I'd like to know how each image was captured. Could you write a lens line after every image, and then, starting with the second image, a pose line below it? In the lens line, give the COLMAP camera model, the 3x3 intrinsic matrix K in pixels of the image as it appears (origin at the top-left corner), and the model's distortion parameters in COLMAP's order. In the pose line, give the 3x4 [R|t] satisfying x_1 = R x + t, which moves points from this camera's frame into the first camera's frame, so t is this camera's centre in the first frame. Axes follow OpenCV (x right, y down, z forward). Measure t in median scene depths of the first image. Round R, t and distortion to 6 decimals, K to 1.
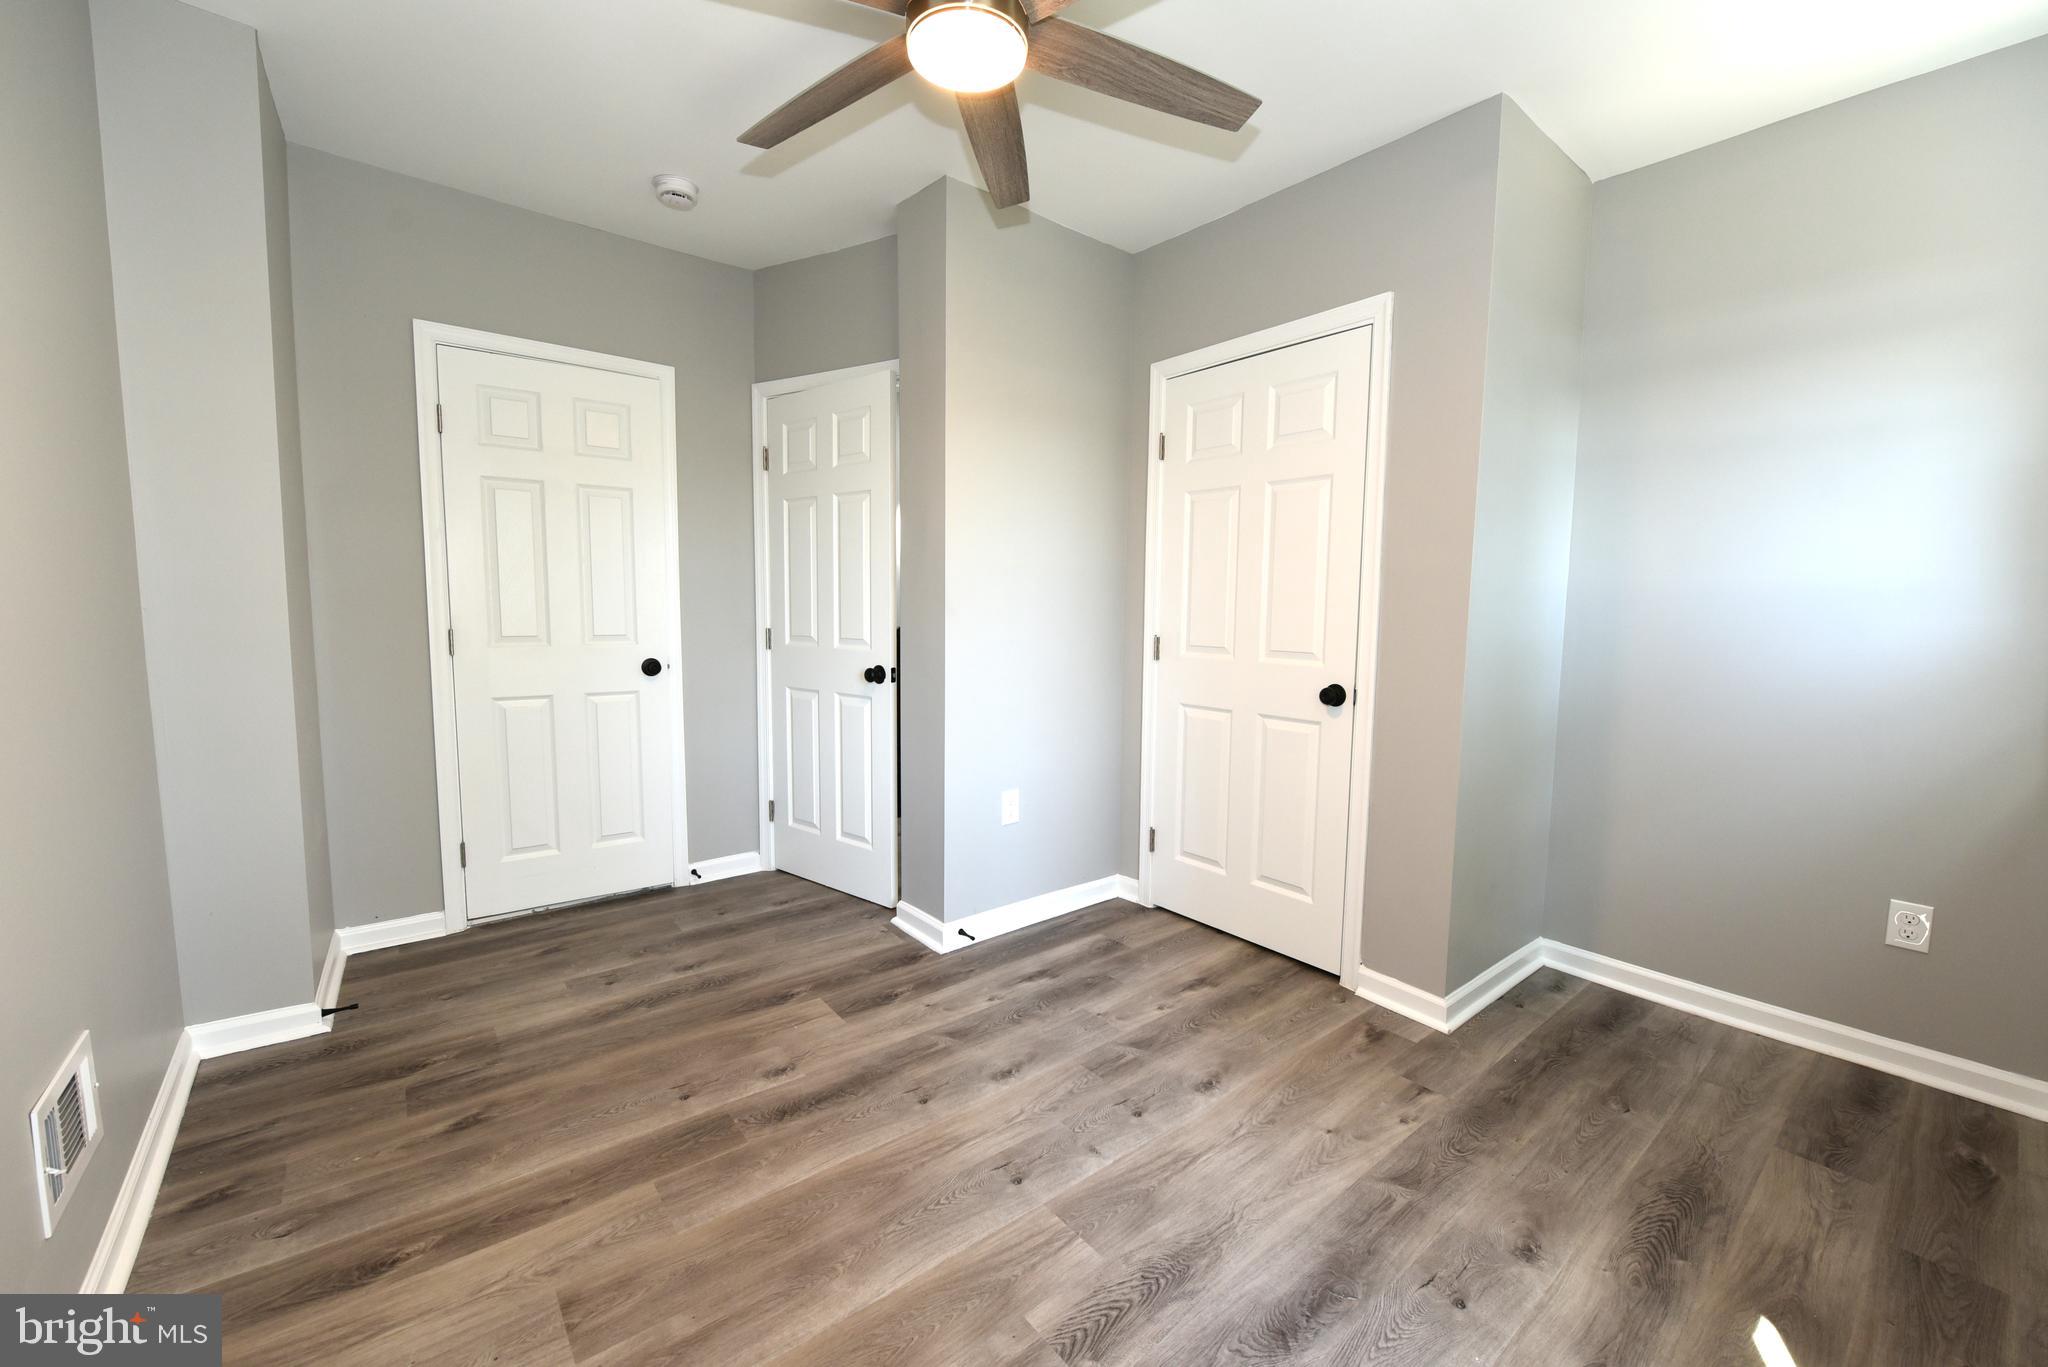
lens RADIAL K [[801.6, 0, 1024.1], [0, 801.6, 692.2], [0, 0, 1]] dist [-0.008353, -0.000886]
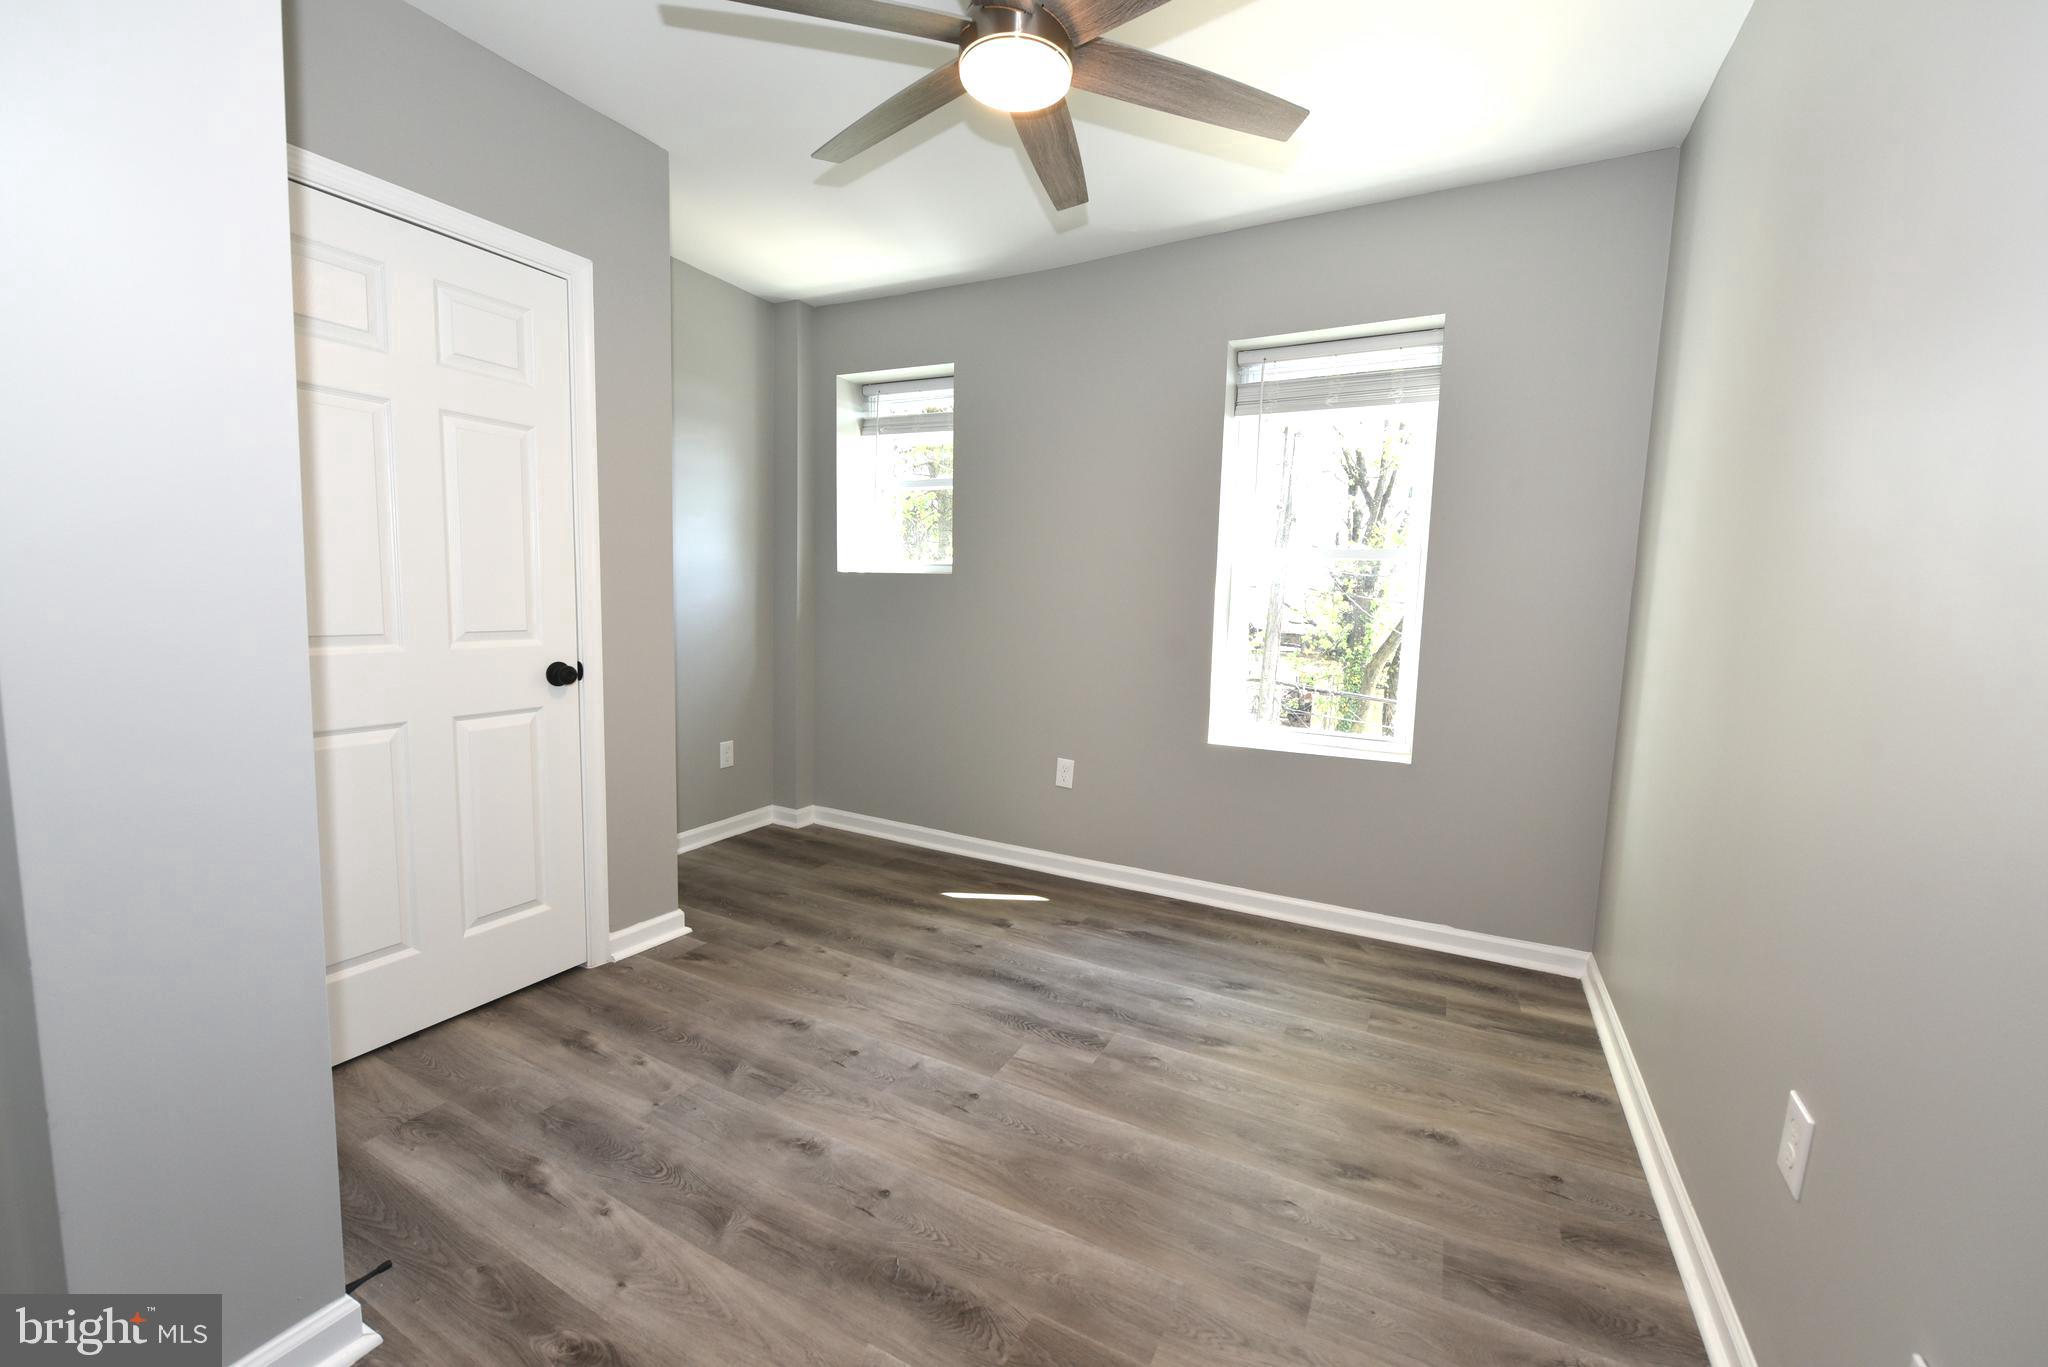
lens RADIAL K [[801.6, 0, 1035.9], [0, 801.6, 679.9], [0, 0, 1]] dist [-0.008353, -0.000886]
pose [[-0.400541, -0.123041, 0.907980, -0.837039], [0.065030, 0.984627, 0.162115, -0.128745], [-0.913968, 0.123979, -0.386383, 1.065816]]
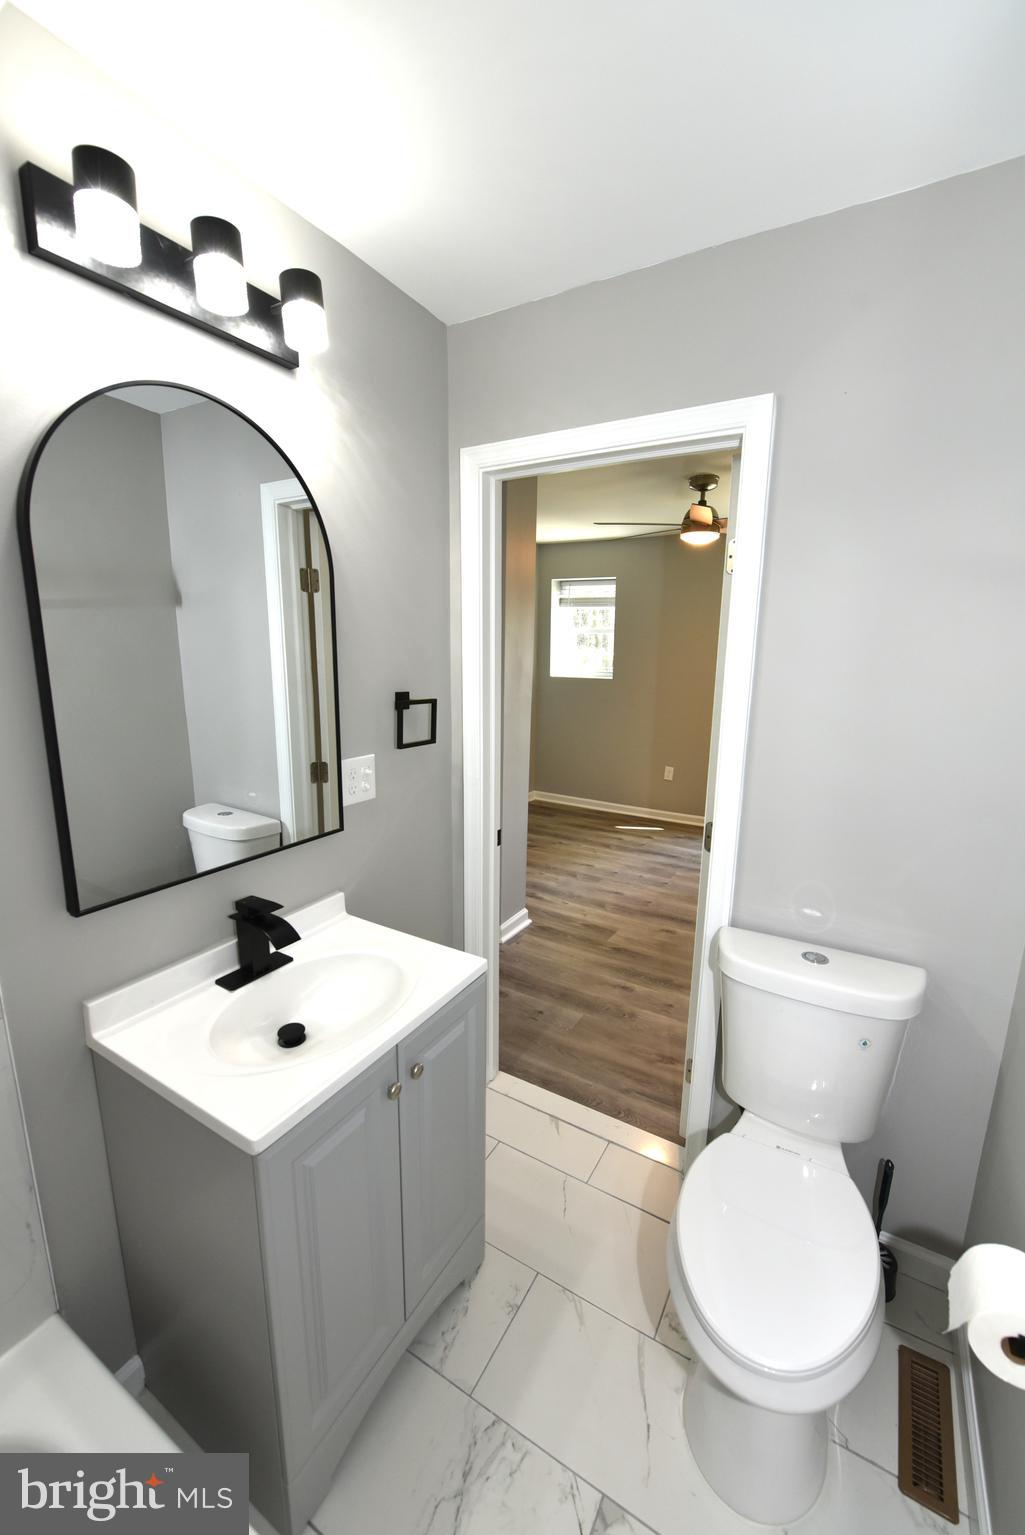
lens RADIAL K [[600.8, 0, 523.8], [0, 600.8, 768.4], [0, 0, 1]] dist [-0.008353, -0.000886]
pose [[-0.340140, -0.205178, 0.917718, -1.618164], [0.083776, 0.965415, 0.246892, -0.405611], [-0.936636, 0.160861, -0.311188, 1.842394]]
